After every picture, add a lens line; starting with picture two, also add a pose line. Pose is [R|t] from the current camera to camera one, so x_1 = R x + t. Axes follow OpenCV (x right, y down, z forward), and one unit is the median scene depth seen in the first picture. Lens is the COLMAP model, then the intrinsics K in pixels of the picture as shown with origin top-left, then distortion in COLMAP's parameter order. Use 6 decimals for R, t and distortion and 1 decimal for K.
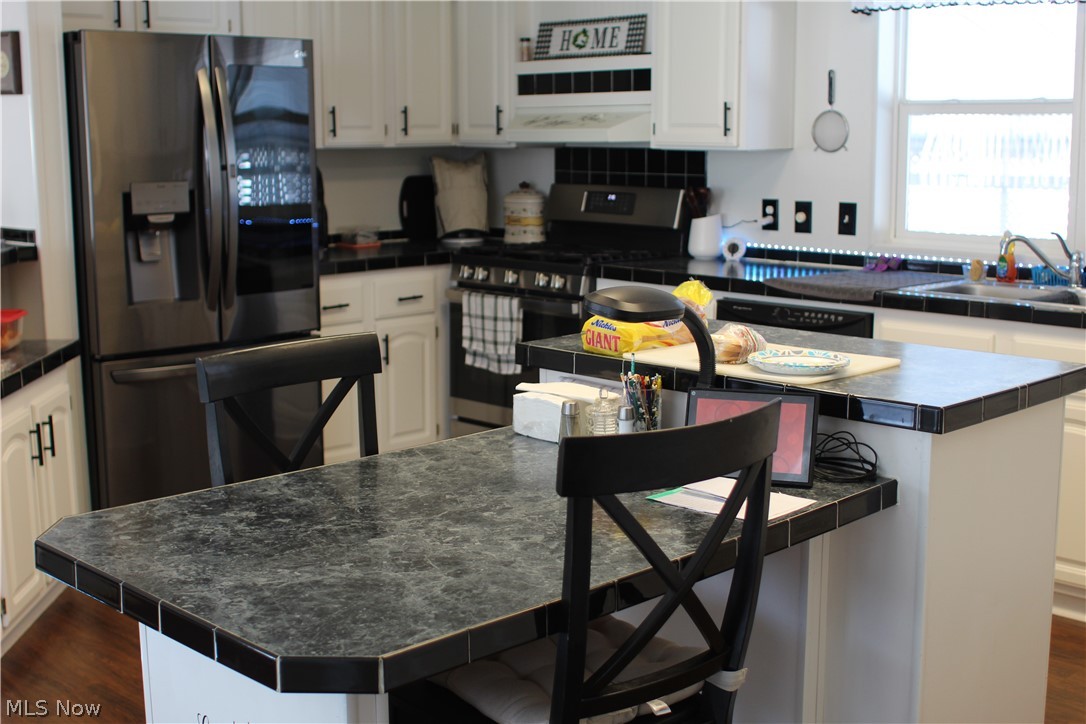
lens RADIAL K [[1410.5, 0, 543.0], [0, 1410.5, 362.0], [0, 0, 1]] dist [-0.067184, 0.009492]
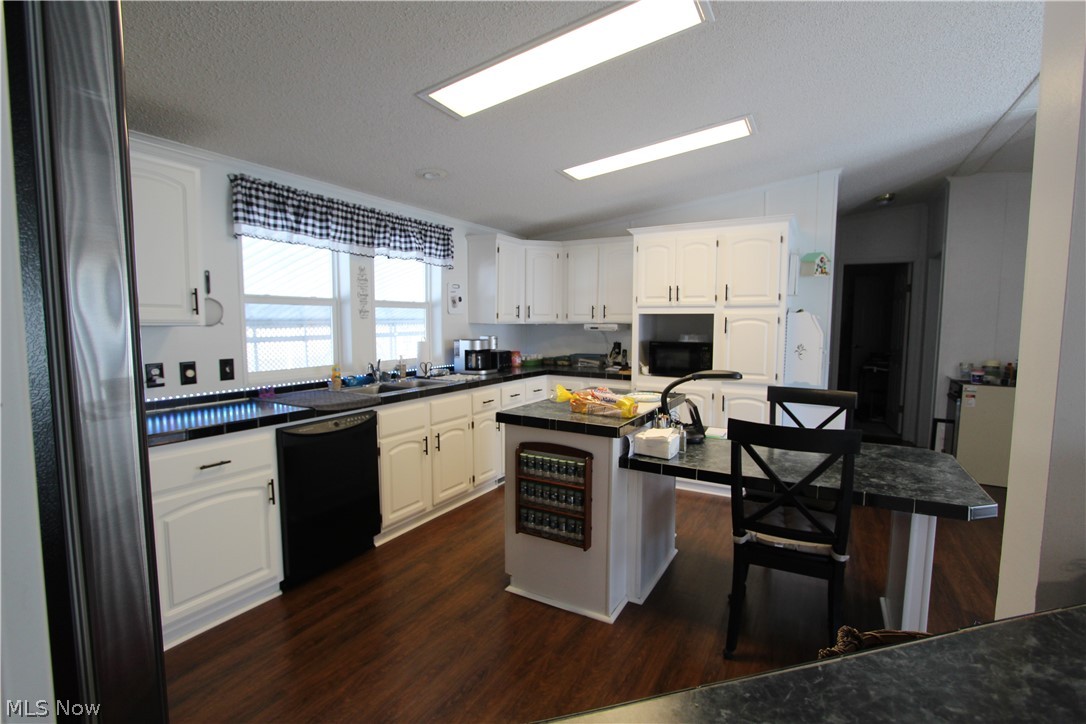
lens RADIAL K [[498.1, 0, 548.0], [0, 498.1, 360.9], [0, 0, 1]] dist [-0.025280, 0.000058]
pose [[-0.270496, -0.074496, 0.959835, -0.369480], [0.159607, 0.979735, 0.121020, -0.114510], [-0.949399, 0.185932, -0.253124, 0.766314]]
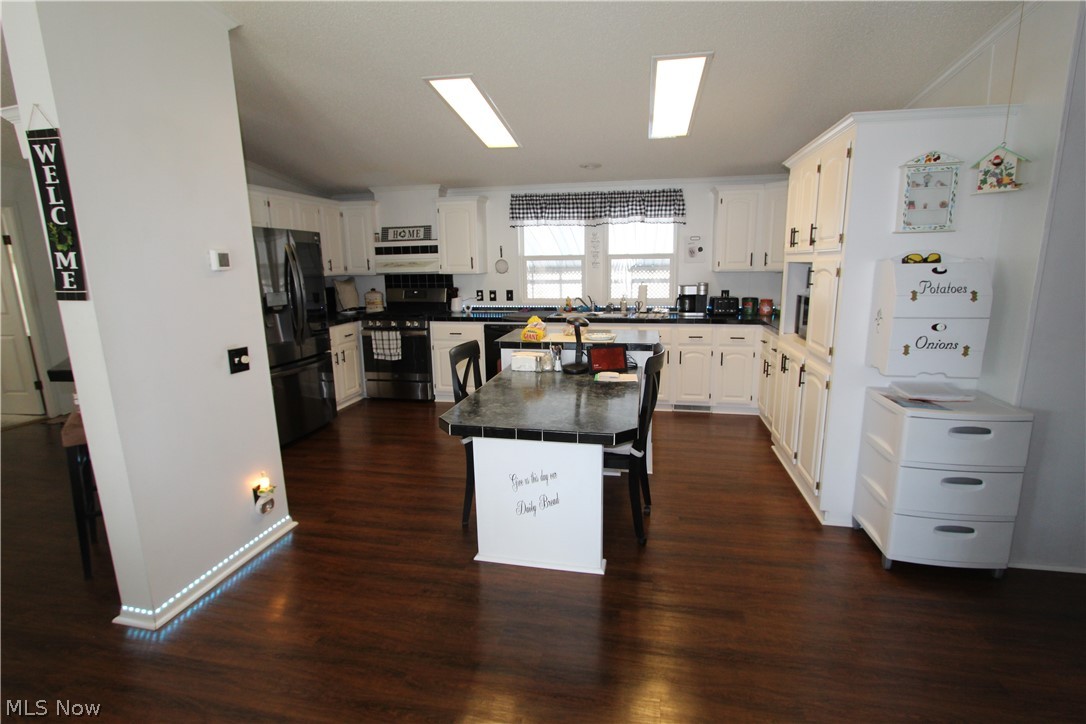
lens RADIAL K [[498.1, 0, 548.0], [0, 498.1, 360.9], [0, 0, 1]] dist [-0.025280, 0.000058]
pose [[0.827174, -0.116528, 0.549731, -0.306670], [0.105958, 0.993058, 0.051068, -0.007489], [-0.551866, 0.016006, 0.833779, 0.059309]]
